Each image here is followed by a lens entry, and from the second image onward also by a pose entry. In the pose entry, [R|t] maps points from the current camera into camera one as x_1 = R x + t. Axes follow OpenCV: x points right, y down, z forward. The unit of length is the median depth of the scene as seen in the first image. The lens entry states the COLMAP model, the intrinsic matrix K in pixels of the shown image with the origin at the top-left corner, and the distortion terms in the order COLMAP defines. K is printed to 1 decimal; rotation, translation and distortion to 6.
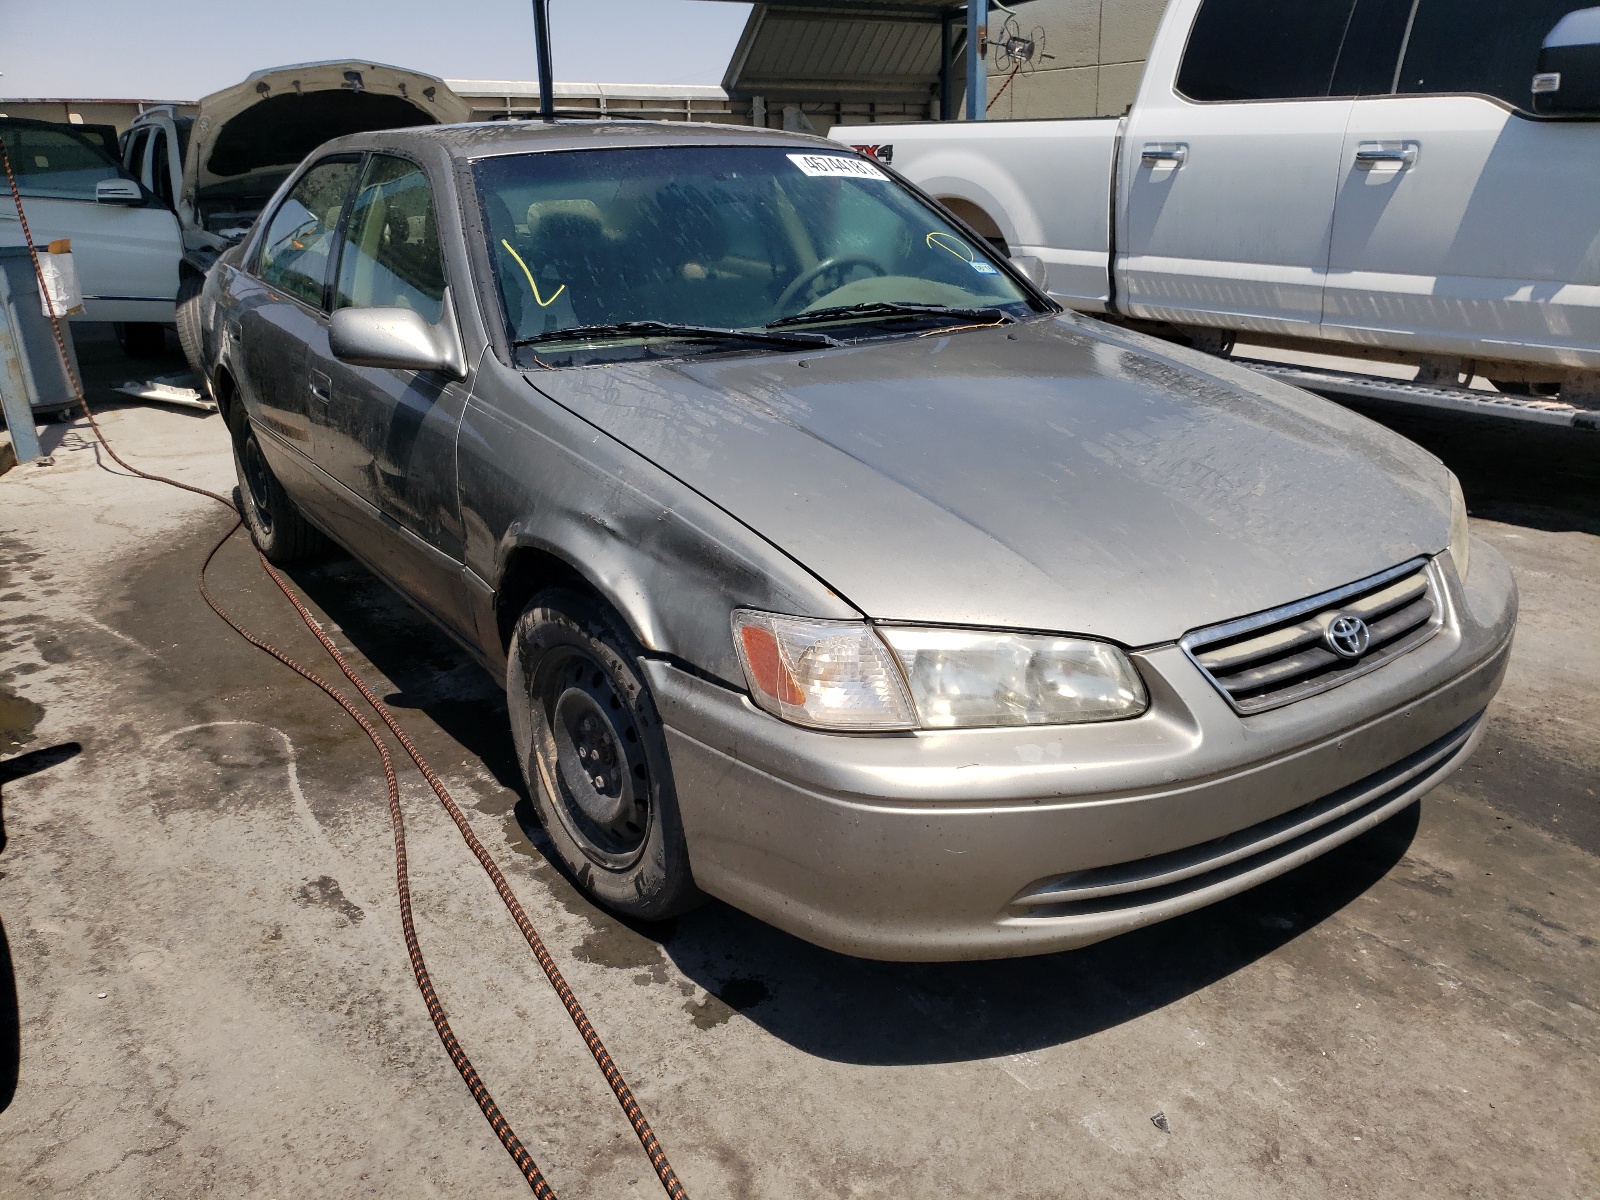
lens RADIAL K [[1187.2, 0, 800.0], [0, 1187.2, 600.0], [0, 0, 1]] dist [0.028889, 0.003594]
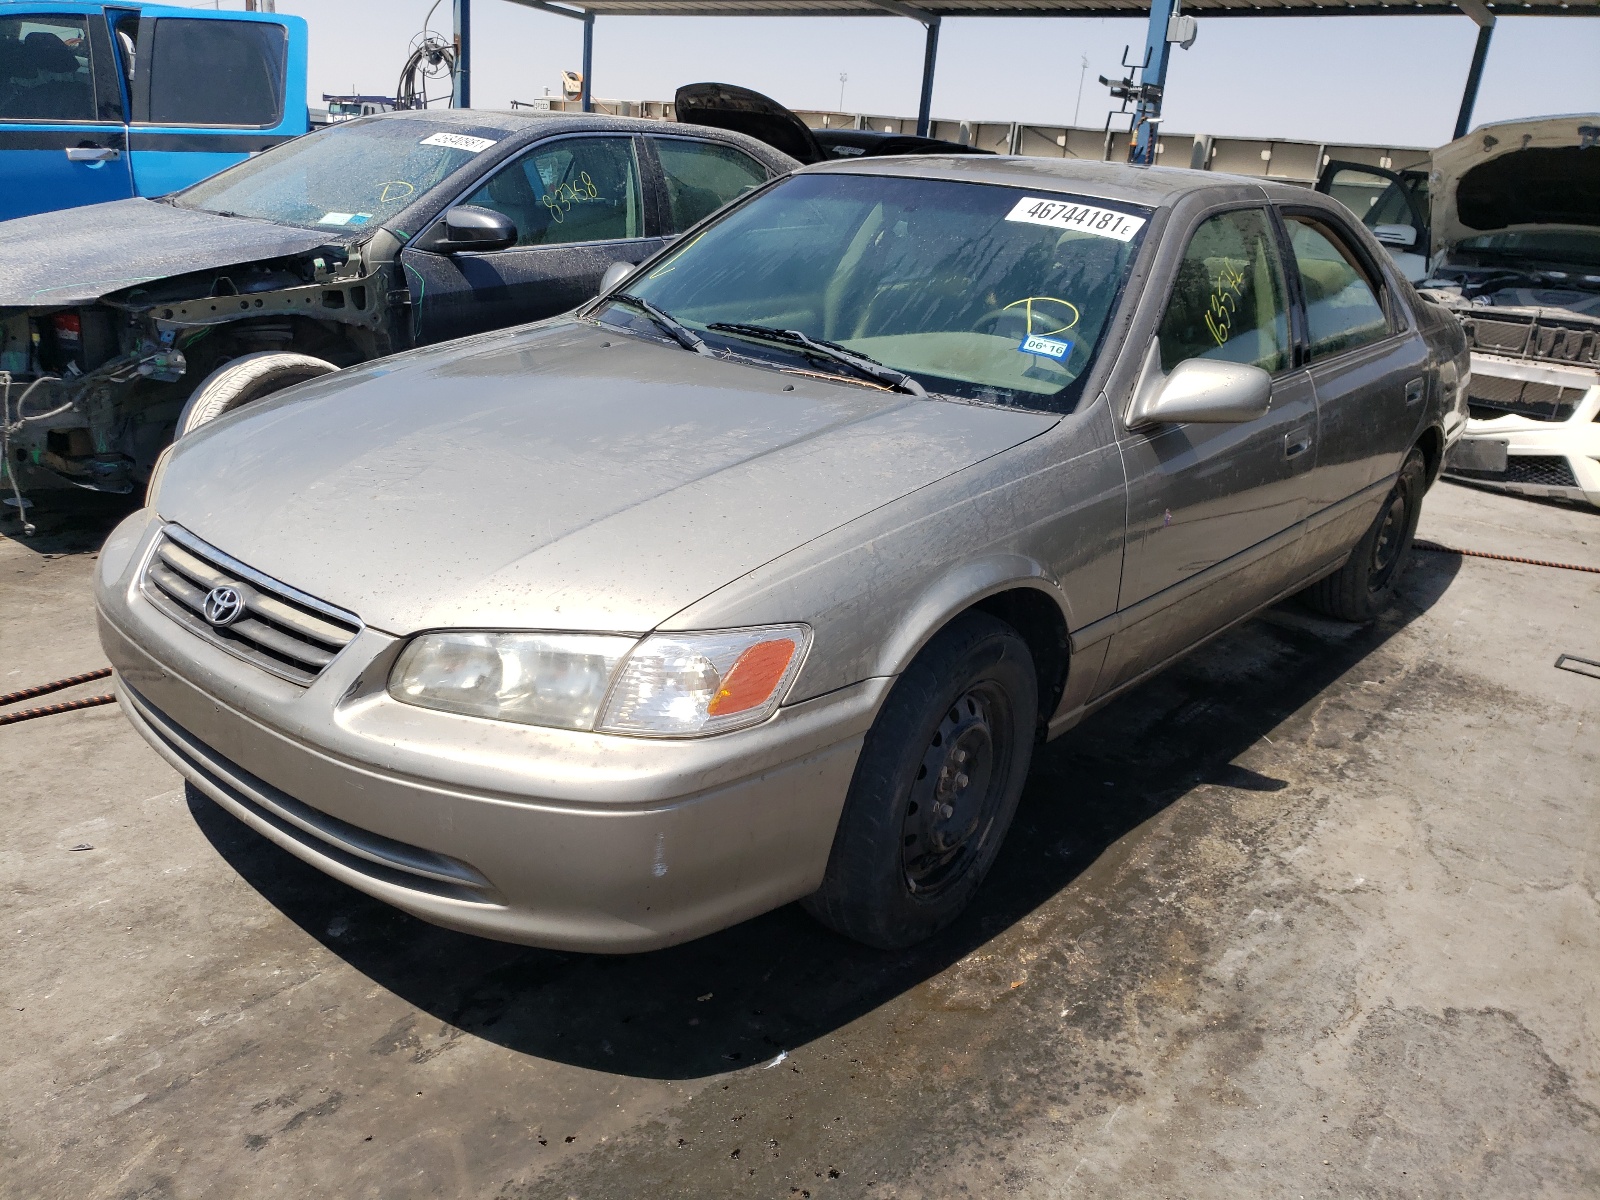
lens RADIAL K [[1189.6, 0, 800.0], [0, 1189.6, 600.0], [0, 0, 1]] dist [0.063172, -0.004016]
pose [[0.287641, 0.381478, -0.878486, 1.309618], [-0.422098, 0.873857, 0.241262, -0.380483], [0.859707, 0.301410, 0.412378, 0.845162]]
